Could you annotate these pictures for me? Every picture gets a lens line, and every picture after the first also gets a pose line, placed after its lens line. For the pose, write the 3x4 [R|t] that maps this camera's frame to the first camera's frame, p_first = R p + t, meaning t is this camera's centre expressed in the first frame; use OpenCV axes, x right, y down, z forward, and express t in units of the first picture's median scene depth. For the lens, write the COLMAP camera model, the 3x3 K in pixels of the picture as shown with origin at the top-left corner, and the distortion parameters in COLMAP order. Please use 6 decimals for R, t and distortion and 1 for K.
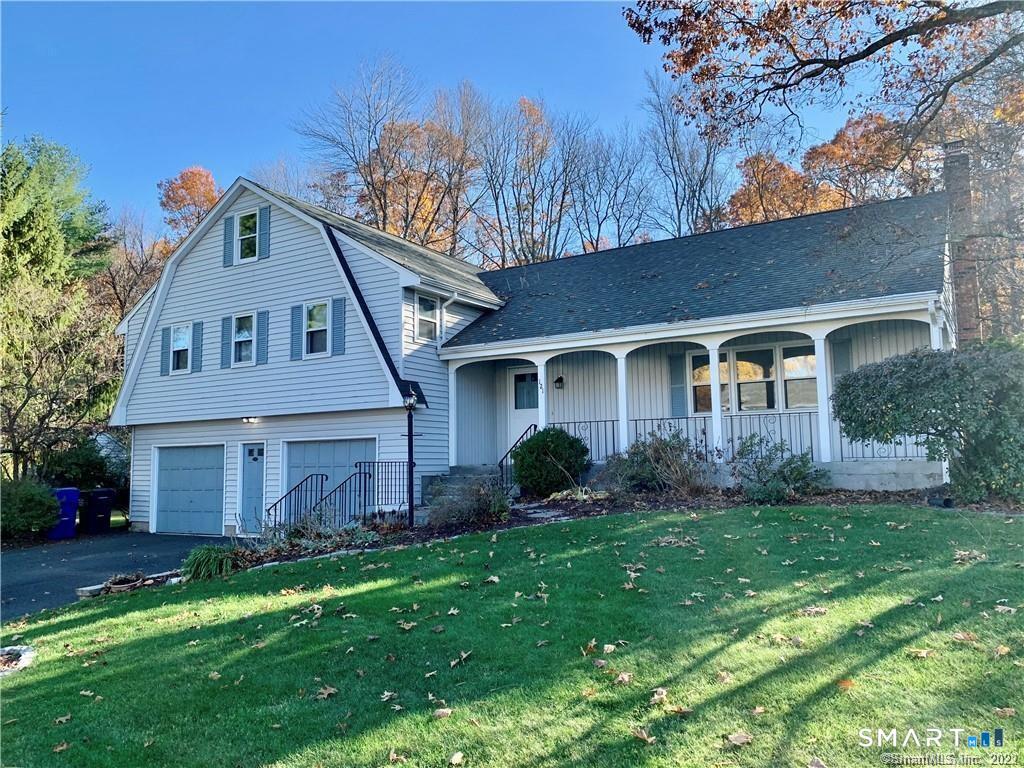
lens RADIAL K [[780.8, 0, 512.6], [0, 780.8, 385.9], [0, 0, 1]] dist [0.037369, -0.001867]
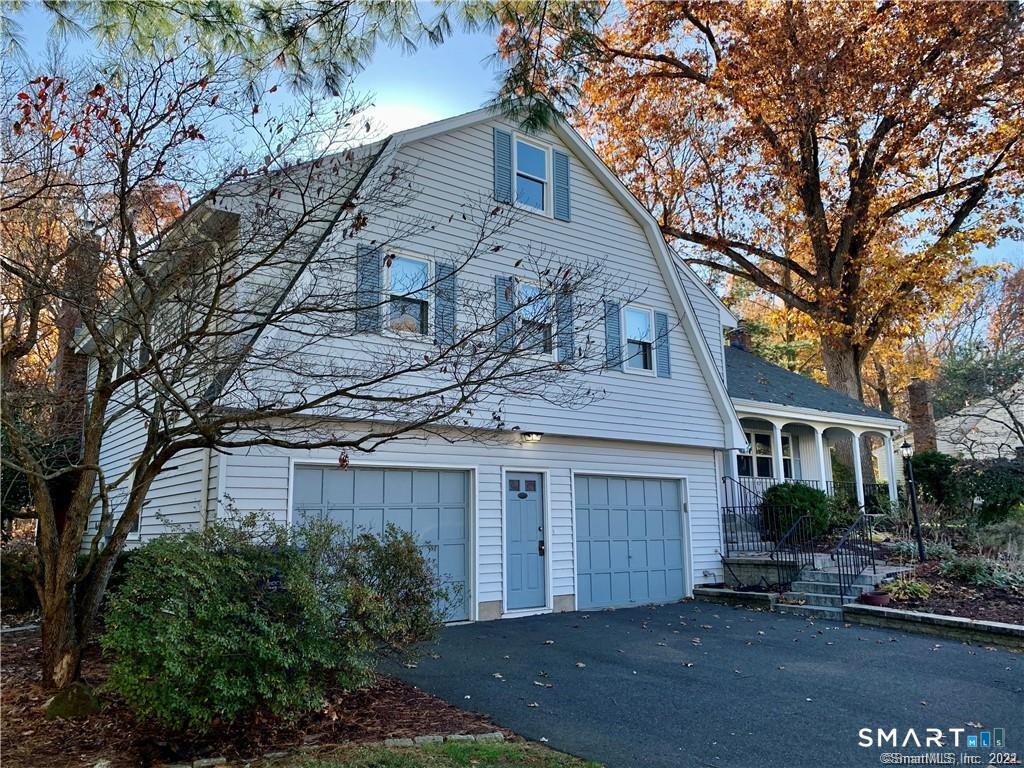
lens RADIAL K [[780.8, 0, 511.5], [0, 780.8, 383.0], [0, 0, 1]] dist [0.037369, -0.001867]
pose [[0.357194, 0.178094, 0.916894, -1.052605], [-0.101741, 0.983231, -0.151344, 0.110324], [-0.928473, -0.039227, 0.369324, 0.841132]]
